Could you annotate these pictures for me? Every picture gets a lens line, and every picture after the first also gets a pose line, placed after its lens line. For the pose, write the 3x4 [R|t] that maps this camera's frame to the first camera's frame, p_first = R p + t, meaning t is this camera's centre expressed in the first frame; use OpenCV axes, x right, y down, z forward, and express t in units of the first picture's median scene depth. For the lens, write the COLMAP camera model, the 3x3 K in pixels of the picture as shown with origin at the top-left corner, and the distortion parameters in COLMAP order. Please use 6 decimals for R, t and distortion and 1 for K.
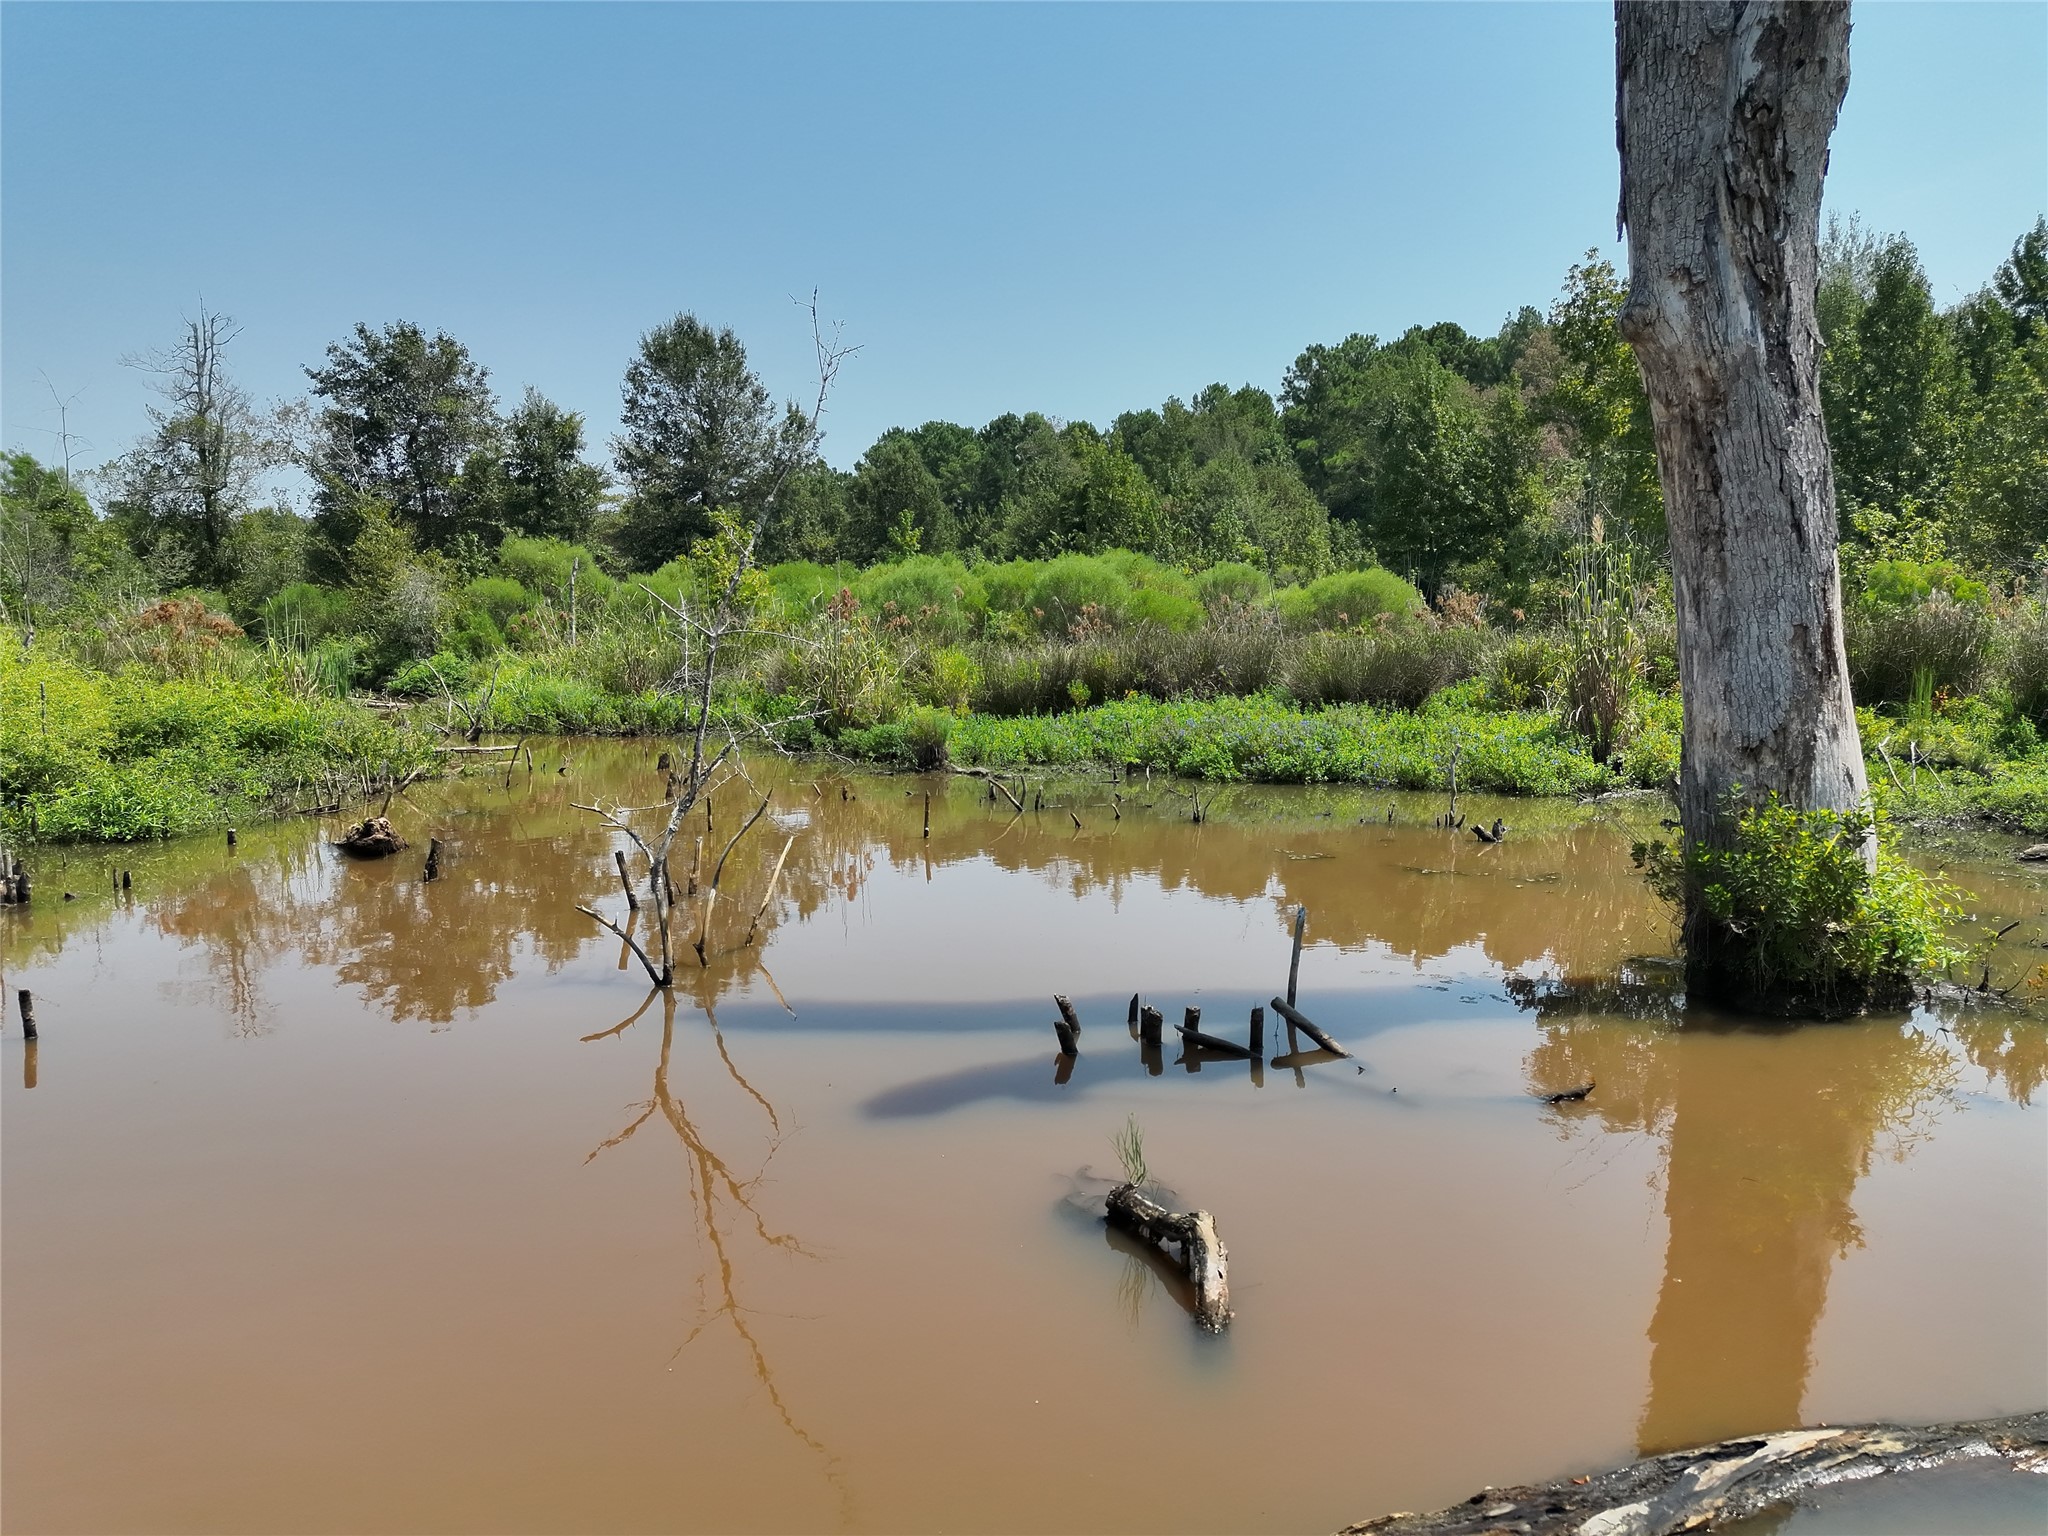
lens RADIAL K [[1421.4, 0, 1024.0], [0, 1421.4, 768.0], [0, 0, 1]] dist [0.057522, -0.071872]
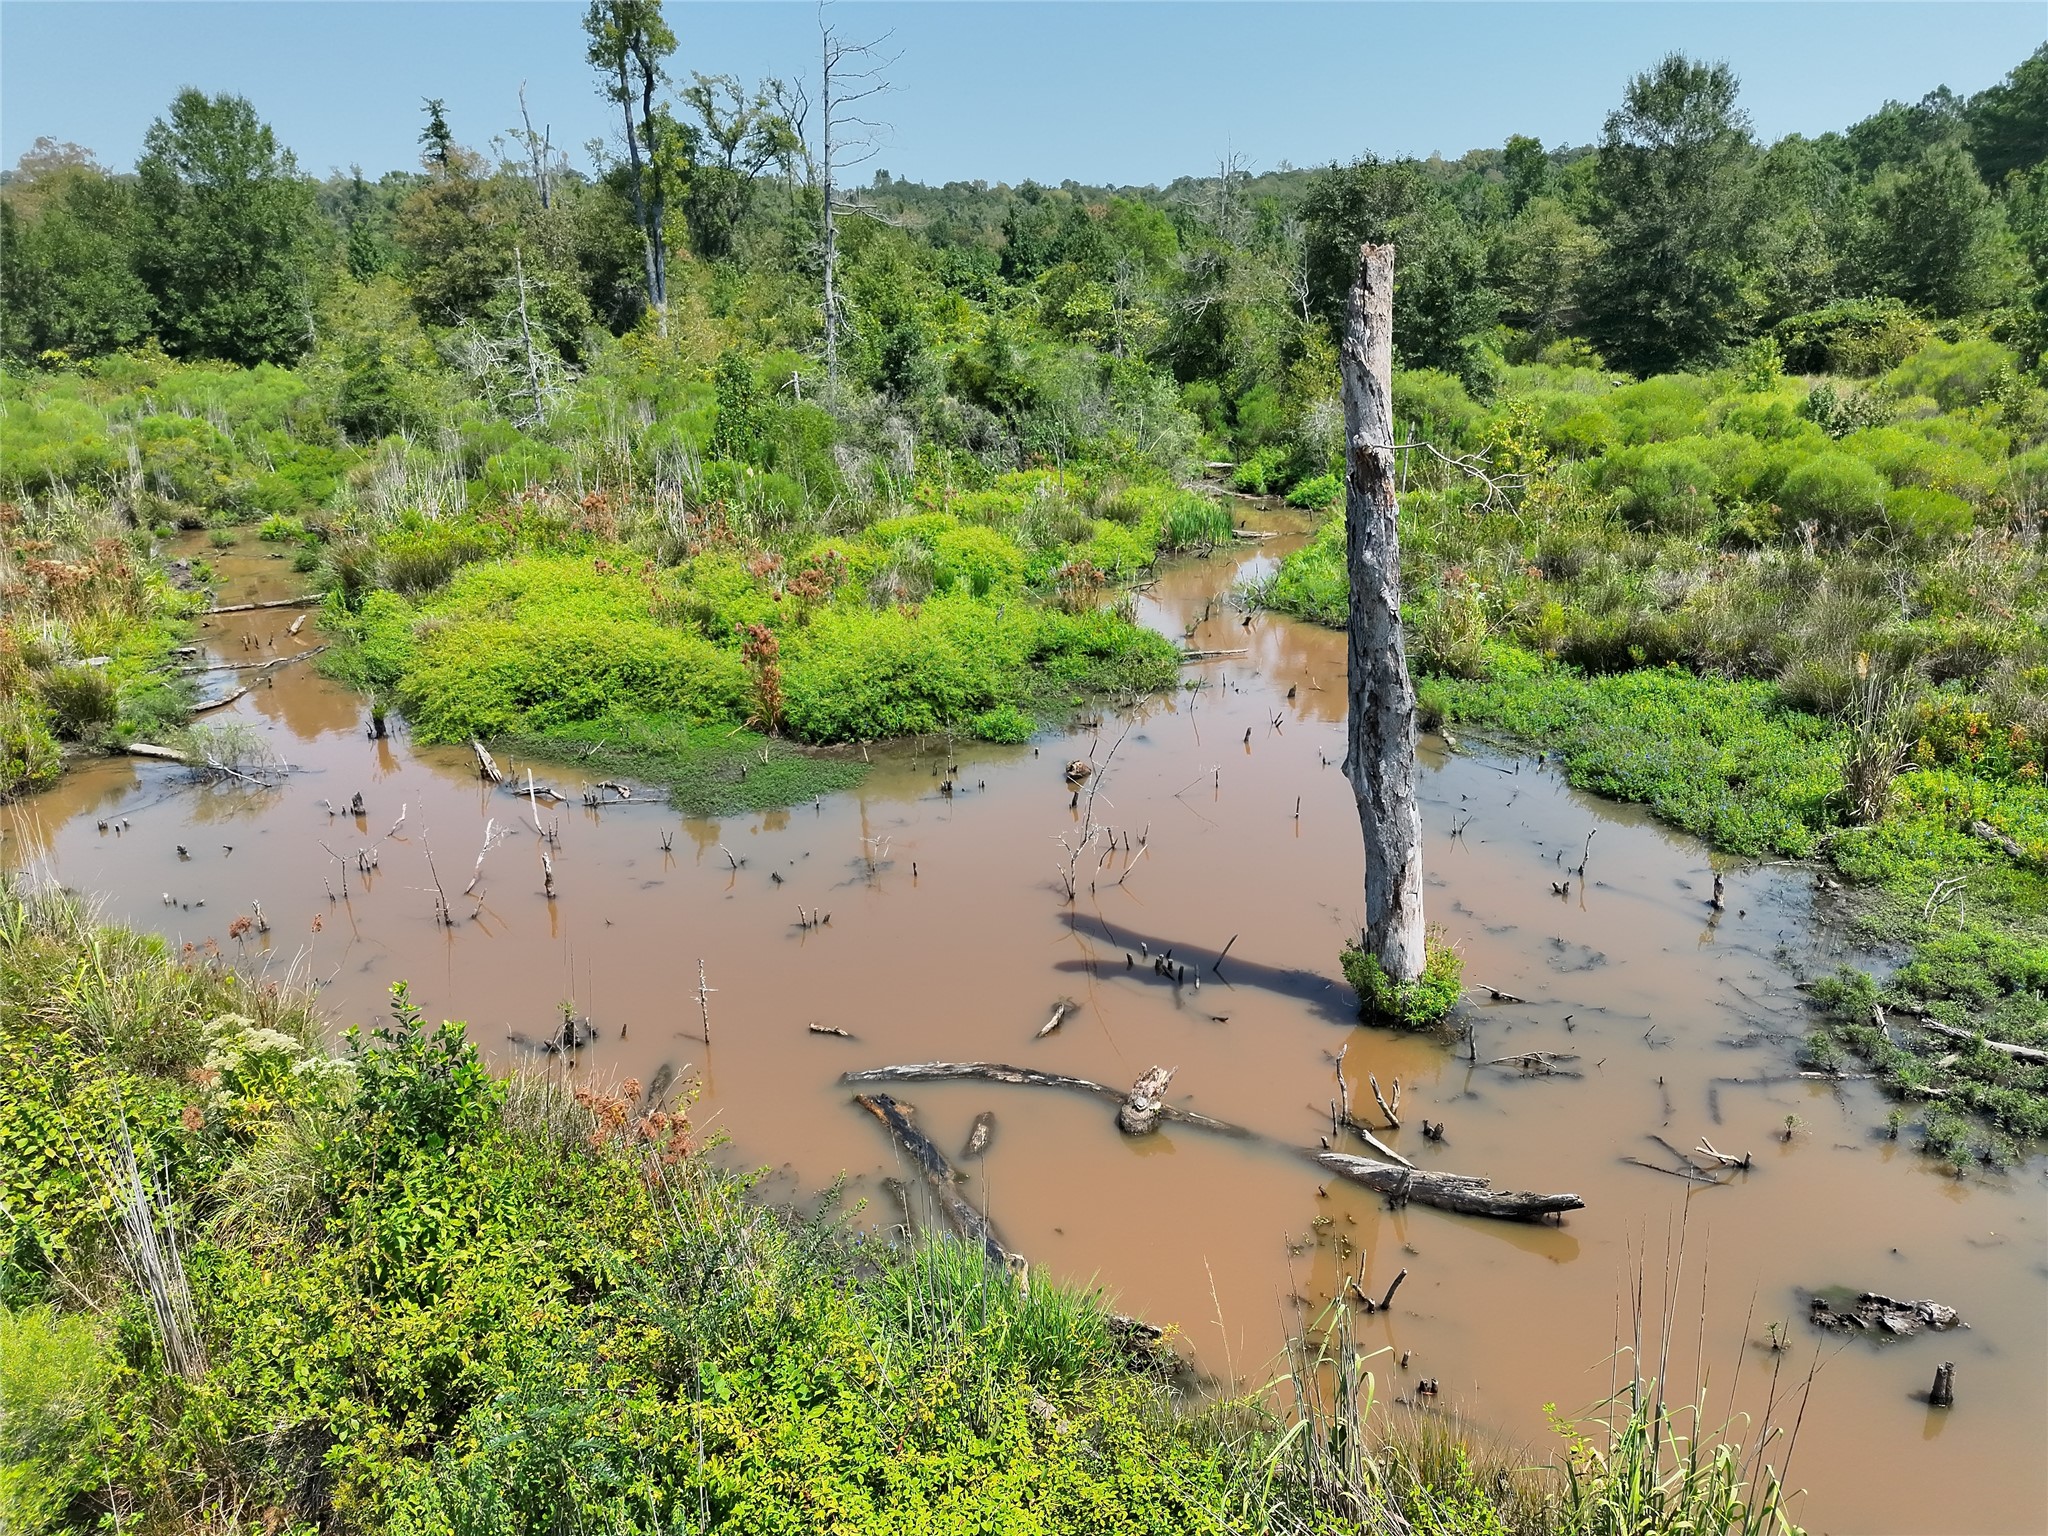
lens RADIAL K [[1421.4, 0, 1024.0], [0, 1421.4, 768.0], [0, 0, 1]] dist [0.057522, -0.071872]
pose [[0.761269, 0.210661, -0.613263, 0.240712], [-0.051822, 0.962497, 0.266298, -0.150113], [0.646362, -0.170944, 0.743636, -0.206876]]
